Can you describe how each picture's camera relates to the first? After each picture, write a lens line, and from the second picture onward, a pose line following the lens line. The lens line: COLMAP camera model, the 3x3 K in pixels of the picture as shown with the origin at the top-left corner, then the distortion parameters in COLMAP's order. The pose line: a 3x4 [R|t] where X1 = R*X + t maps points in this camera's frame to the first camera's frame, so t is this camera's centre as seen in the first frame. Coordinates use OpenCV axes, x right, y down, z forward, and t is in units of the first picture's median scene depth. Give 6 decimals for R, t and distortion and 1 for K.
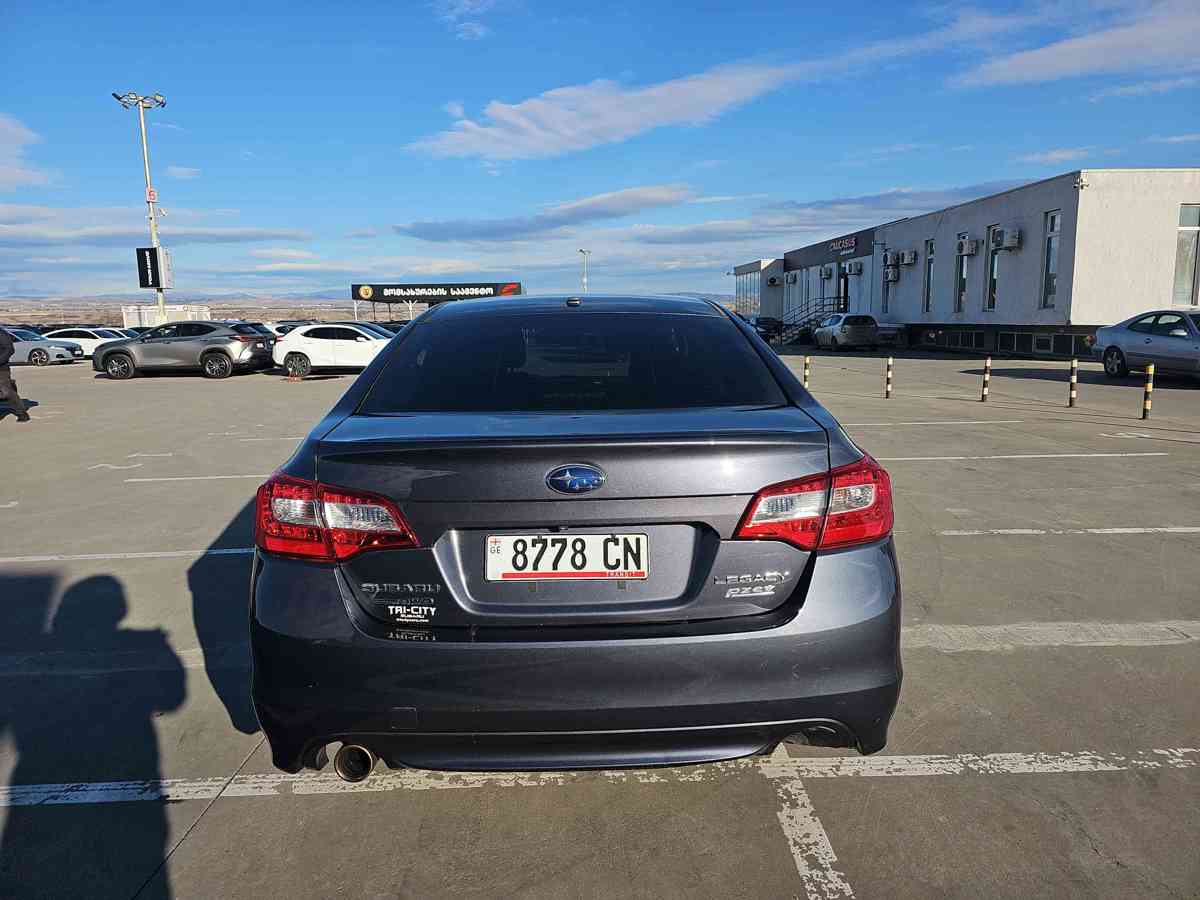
lens RADIAL K [[787.6, 0, 602.7], [0, 787.6, 446.1], [0, 0, 1]] dist [0.052485, -0.047135]
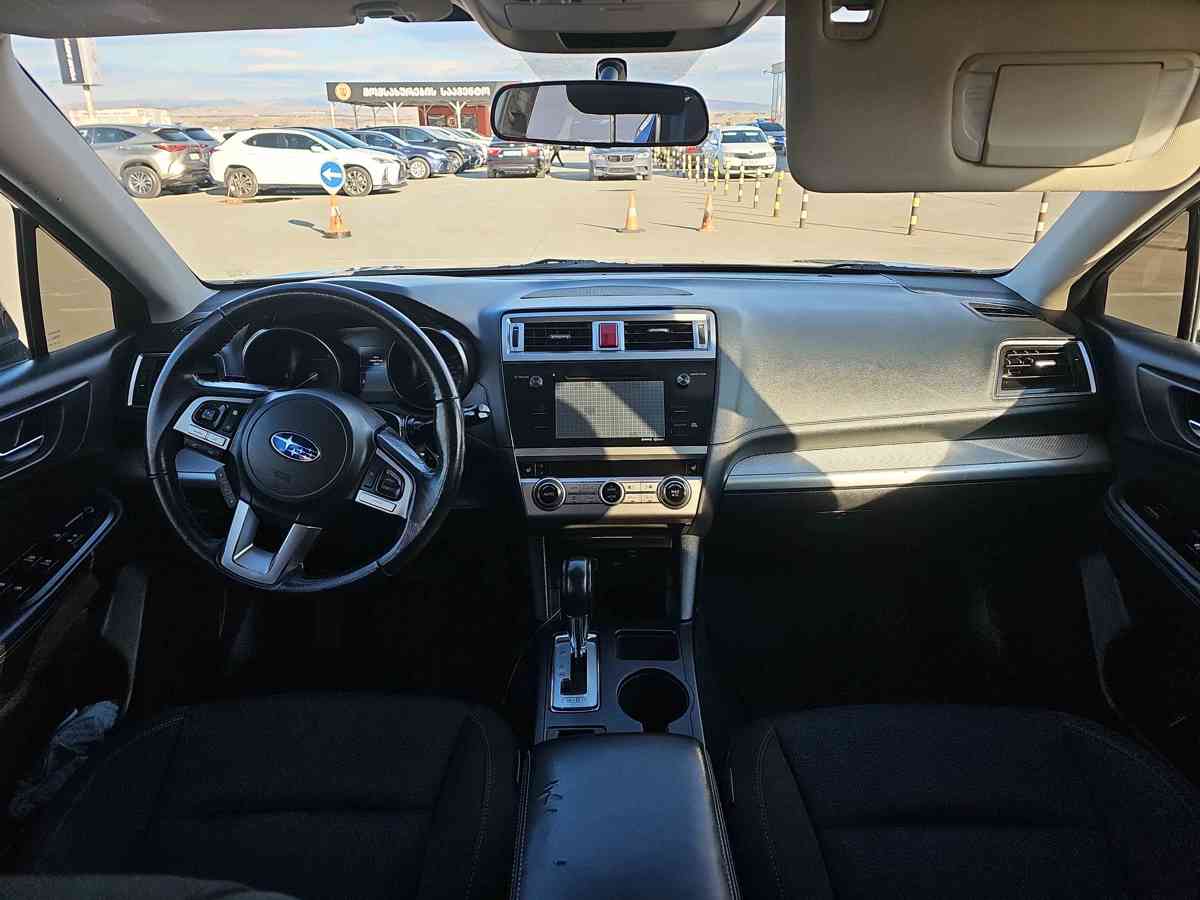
lens RADIAL K [[787.6, 0, 581.1], [0, 787.6, 467.1], [0, 0, 1]] dist [0.052485, -0.047135]
pose [[0.999096, 0.020977, -0.036964, -0.000656], [-0.011538, 0.970915, 0.239147, -0.018988], [0.040905, -0.238504, 0.970280, 0.156930]]
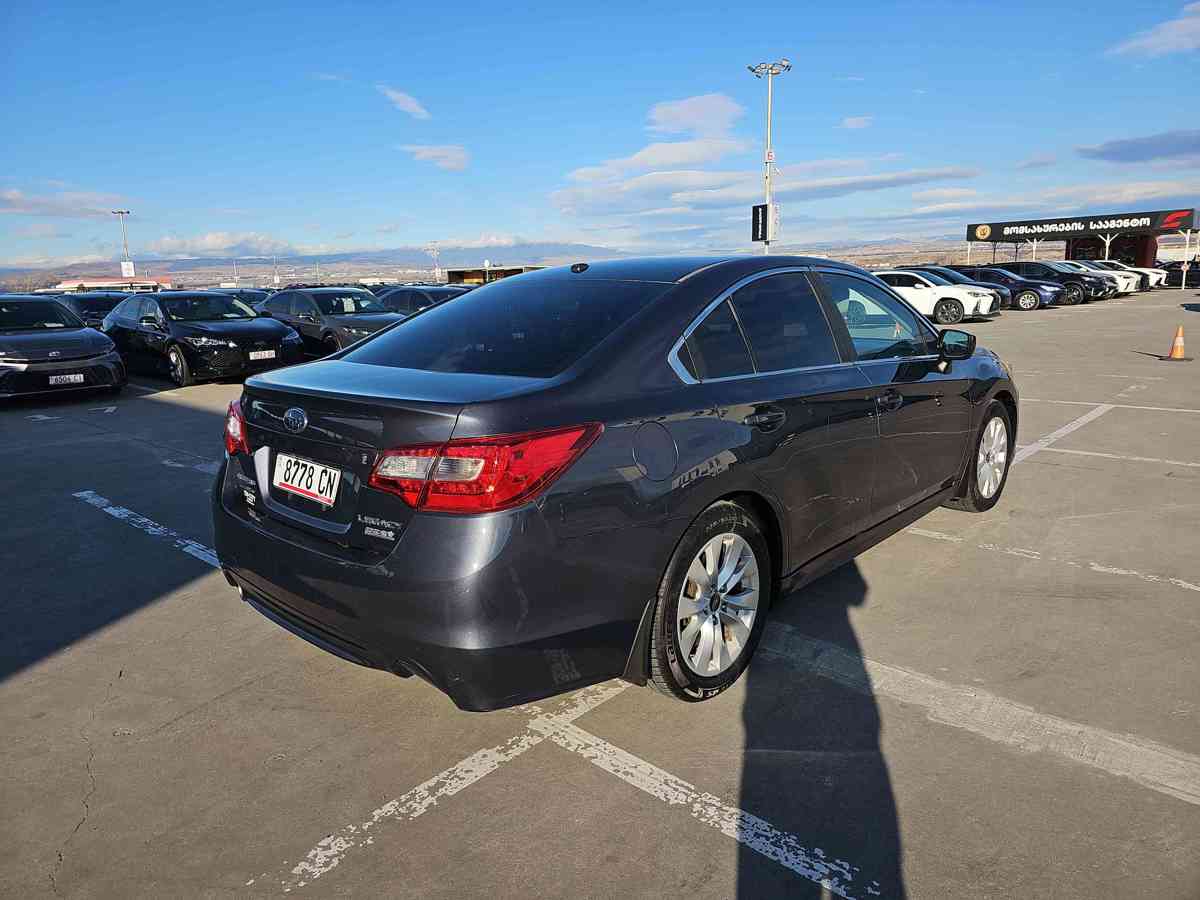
lens RADIAL K [[787.6, 0, 590.0], [0, 787.6, 452.0], [0, 0, 1]] dist [0.052485, -0.047135]
pose [[0.710440, 0.141229, -0.689442, 0.106081], [-0.089285, 0.989829, 0.110758, -0.008115], [0.698072, -0.017130, 0.715823, 0.034205]]
